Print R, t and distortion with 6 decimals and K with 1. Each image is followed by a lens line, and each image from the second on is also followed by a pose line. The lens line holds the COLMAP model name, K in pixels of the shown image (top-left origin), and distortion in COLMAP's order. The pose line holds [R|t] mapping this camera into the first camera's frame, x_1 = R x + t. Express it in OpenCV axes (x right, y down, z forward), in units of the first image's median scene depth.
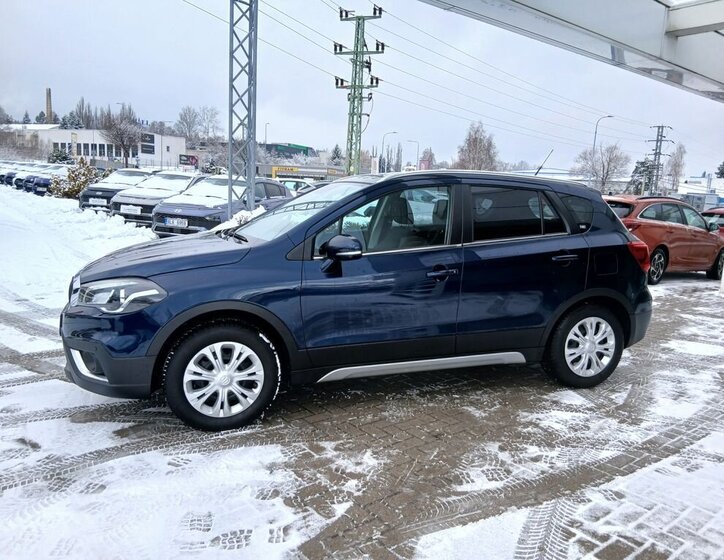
lens RADIAL K [[558.0, 0, 366.2], [0, 558.0, 281.6], [0, 0, 1]] dist [0.105423, -0.152430]
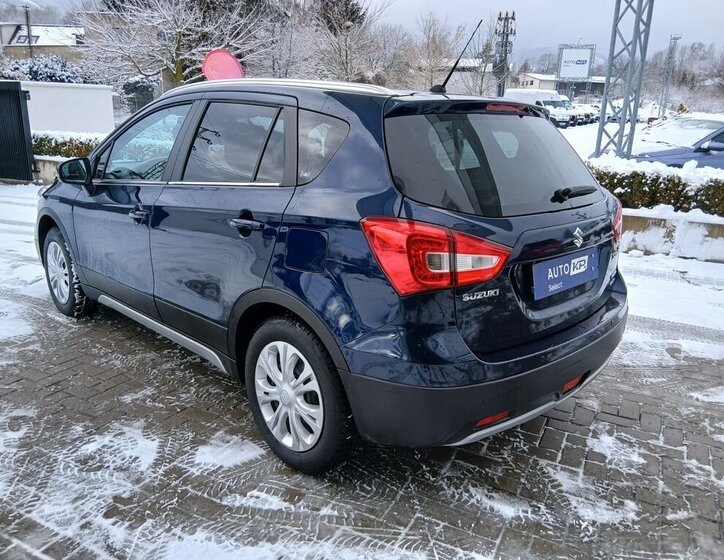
lens RADIAL K [[567.1, 0, 362.0], [0, 567.1, 280.0], [0, 0, 1]] dist [0.071306, -0.120413]
pose [[0.414711, 0.218657, -0.883291, 1.209822], [-0.152014, 0.973707, 0.169668, -0.132007], [0.897166, 0.063909, 0.437046, 1.119439]]
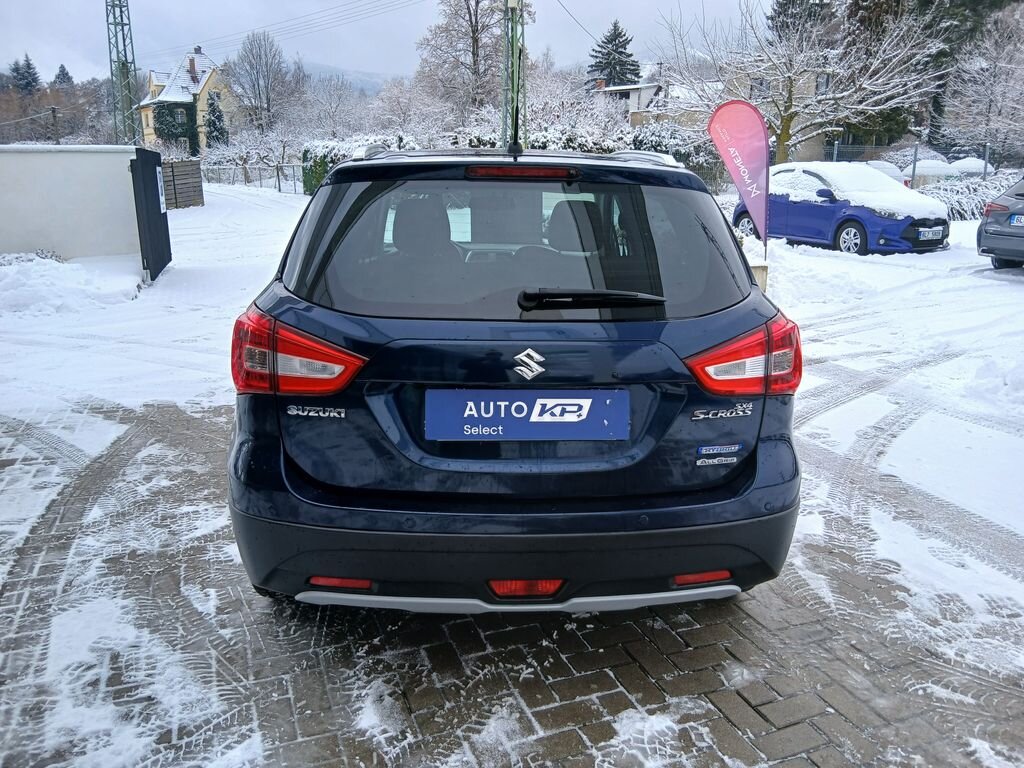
lens RADIAL K [[772.0, 0, 512.0], [0, 772.0, 384.0], [0, 0, 1]] dist [0.071793, -0.114921]
pose [[-0.284266, 0.196716, -0.938347, 1.281011], [-0.171387, 0.952533, 0.251611, -0.246046], [0.943302, 0.232345, -0.237058, 1.818475]]
